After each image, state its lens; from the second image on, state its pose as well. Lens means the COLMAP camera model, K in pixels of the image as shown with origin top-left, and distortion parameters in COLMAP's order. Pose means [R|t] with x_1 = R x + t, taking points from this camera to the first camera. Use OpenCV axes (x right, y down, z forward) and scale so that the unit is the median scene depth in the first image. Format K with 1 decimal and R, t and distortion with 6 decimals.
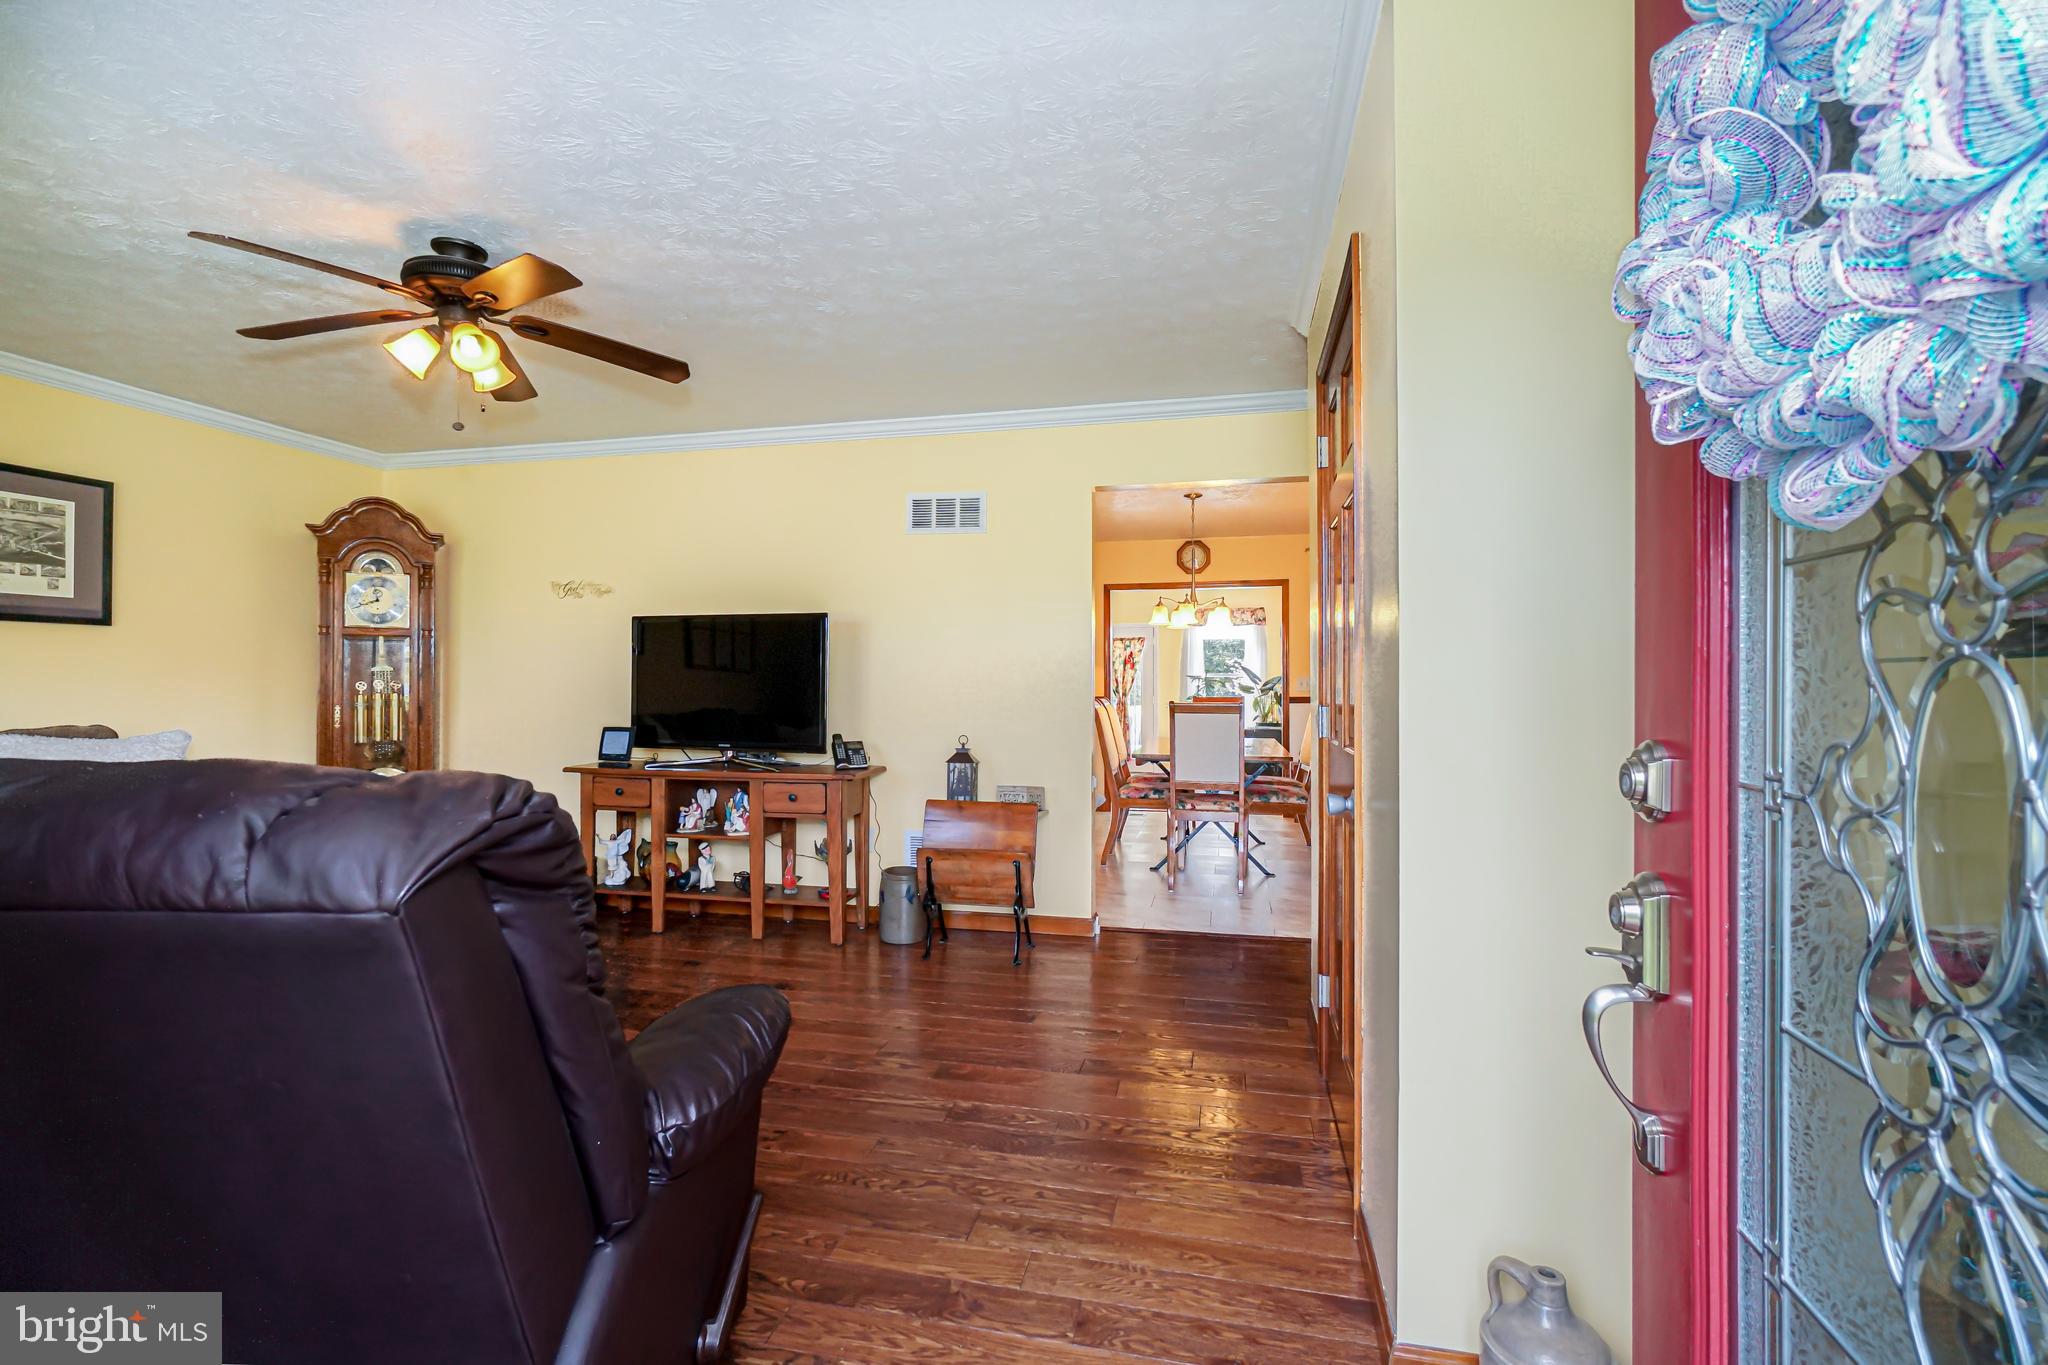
lens RADIAL K [[993.4, 0, 1024.0], [0, 993.4, 682.5], [0, 0, 1]] dist [-0.002246, -0.000607]
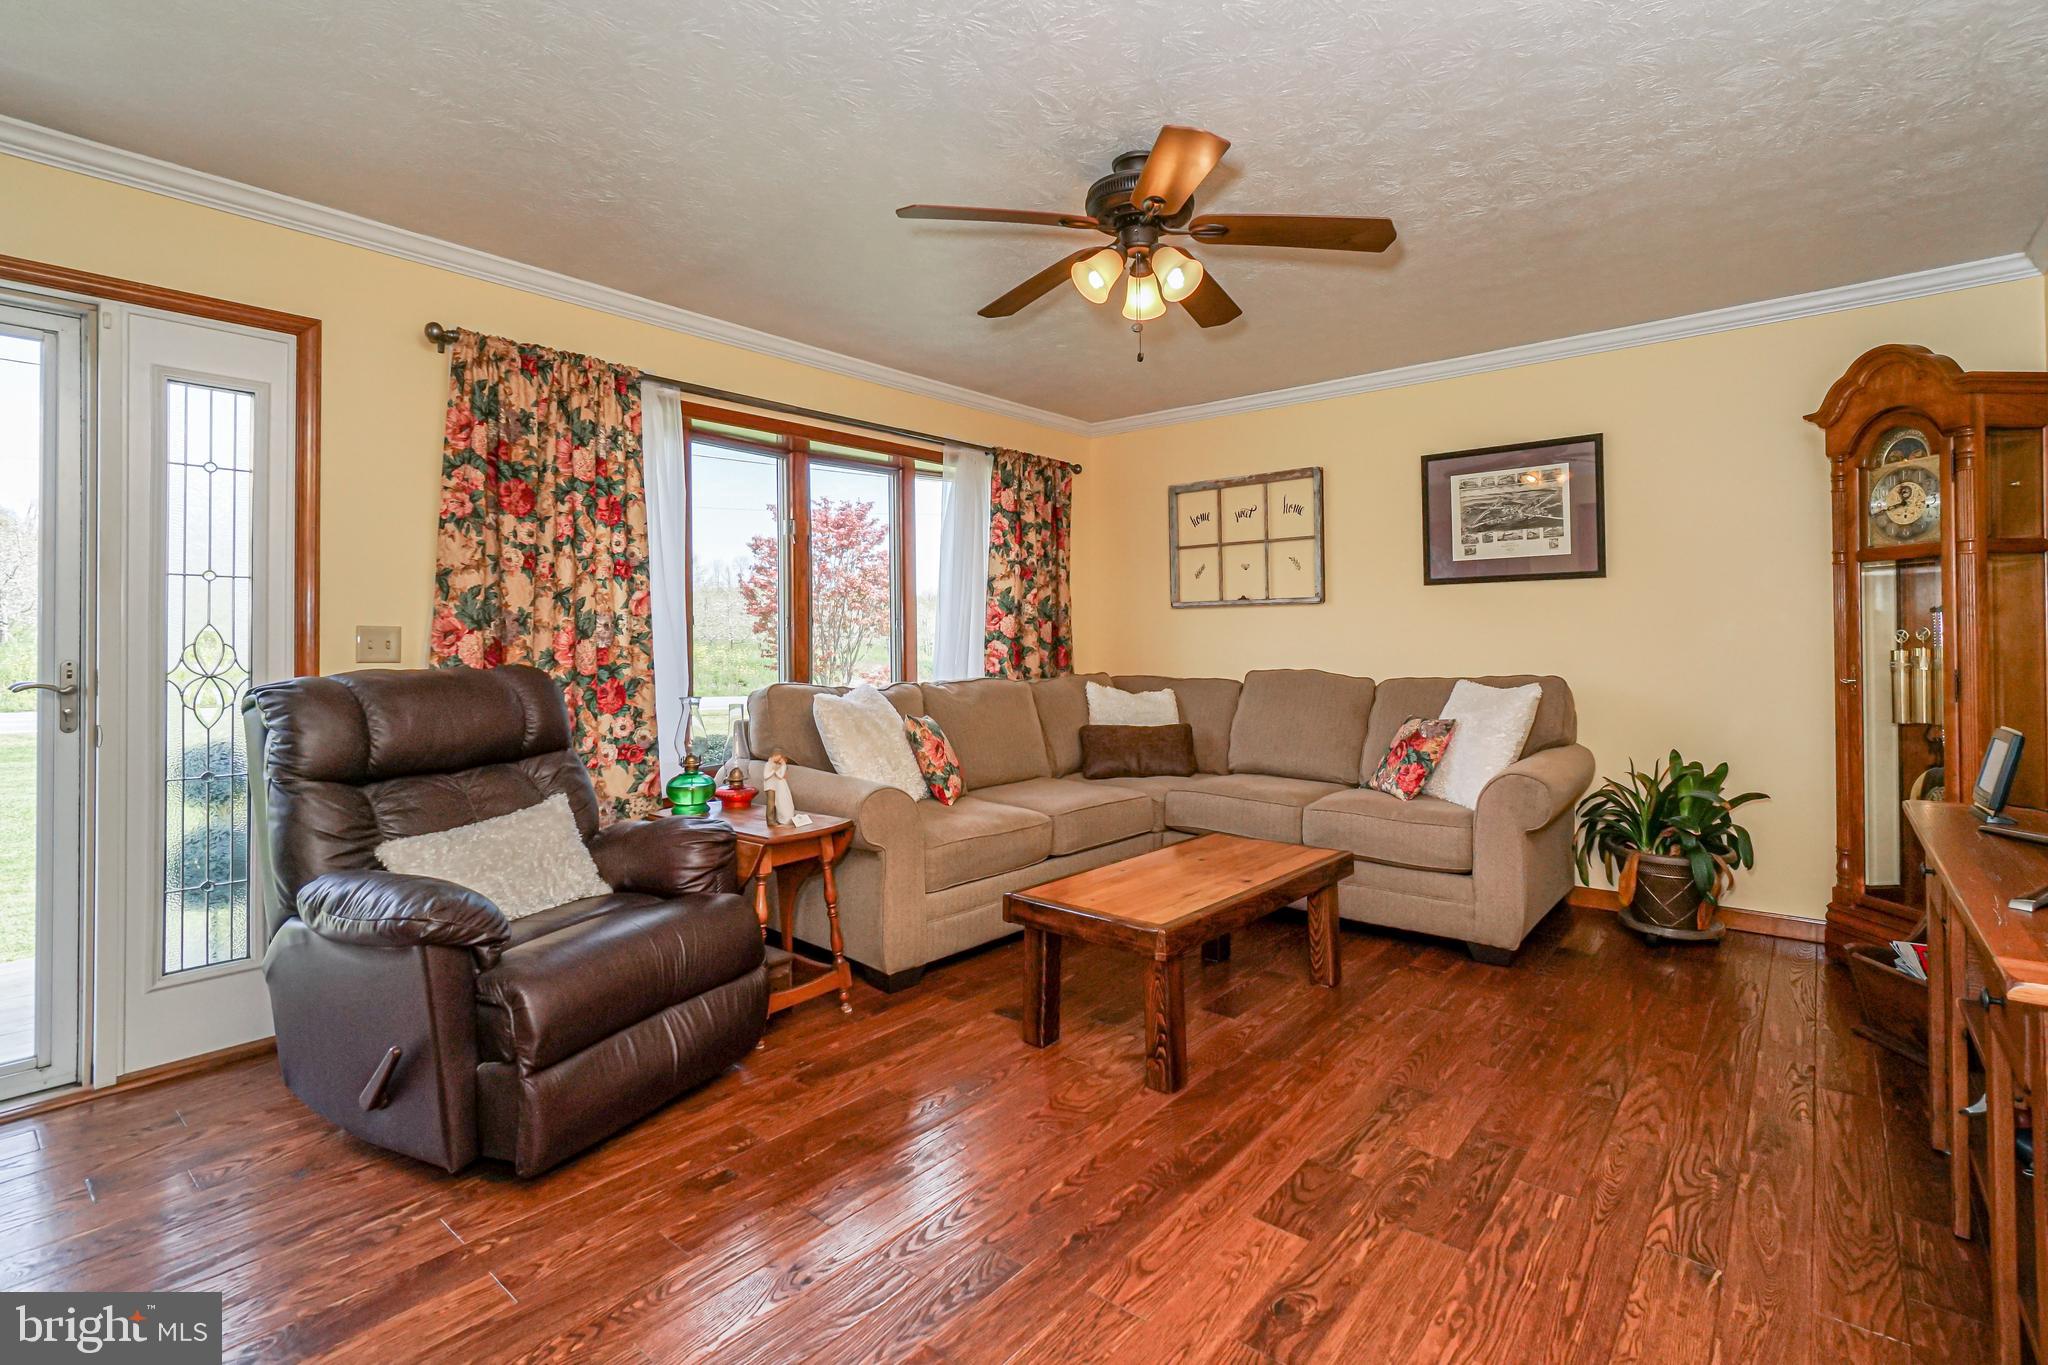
lens RADIAL K [[937.4, 0, 1026.5], [0, 937.4, 633.9], [0, 0, 1]] dist [0.009599, 0.000223]
pose [[-0.447856, -0.004078, -0.894097, 0.167335], [0.008092, 0.999930, -0.008613, 0.002344], [0.894069, -0.011092, -0.447791, 0.856933]]
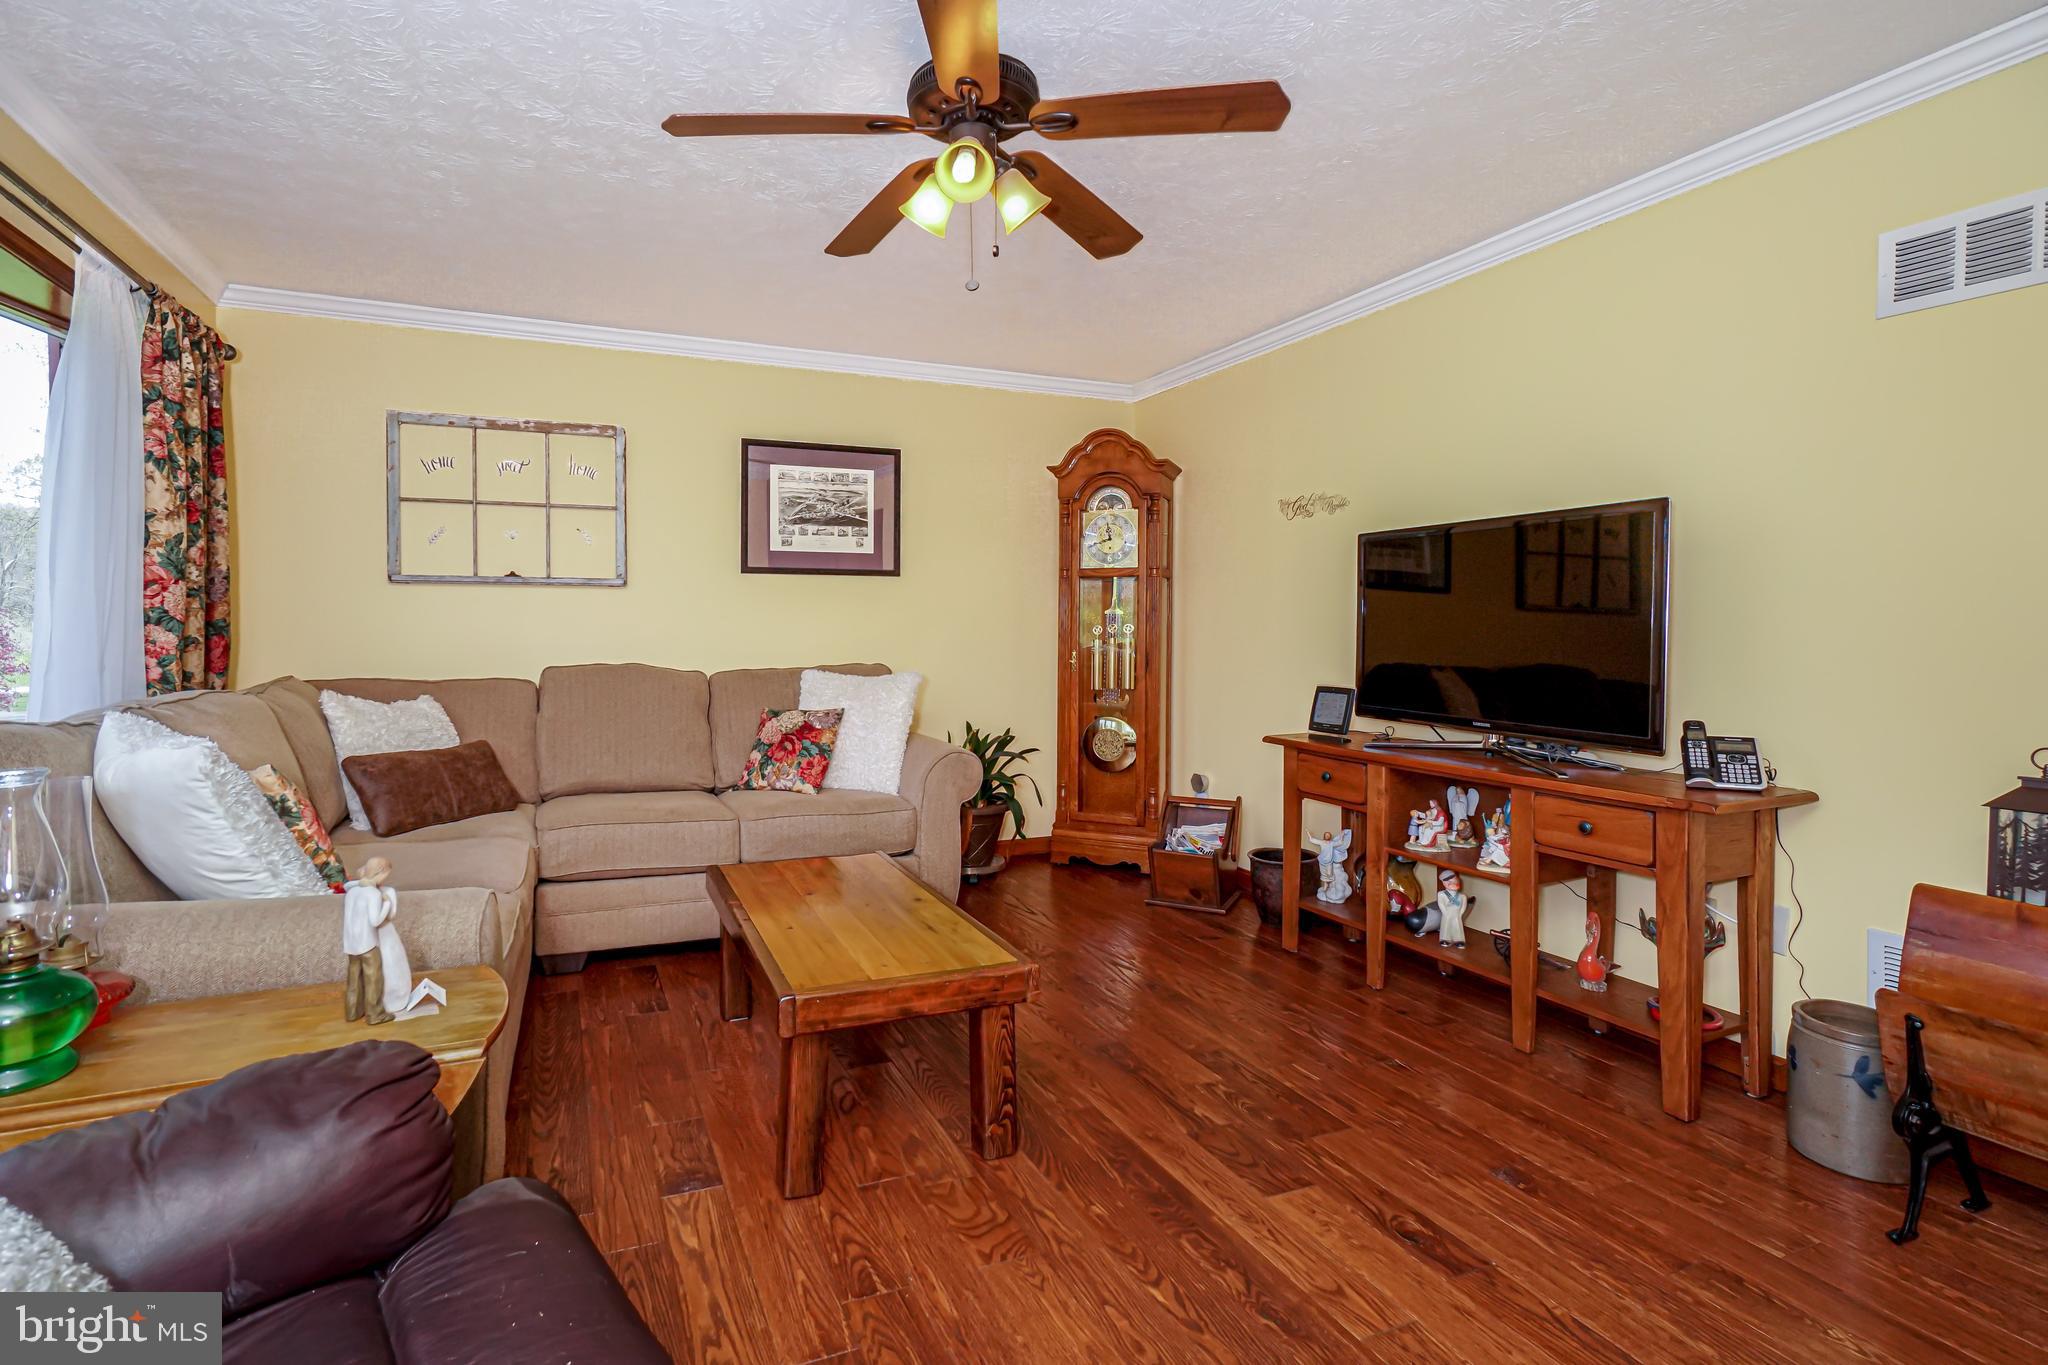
lens RADIAL K [[996.6, 0, 889.8], [0, 996.6, 634.1], [0, 0, 1]] dist [-0.003667, 0.001141]
pose [[0.564241, 0.004433, -0.825598, 0.010679], [-0.000071, 0.999986, 0.005321, 0.002287], [0.825610, -0.002943, 0.564233, 0.331411]]
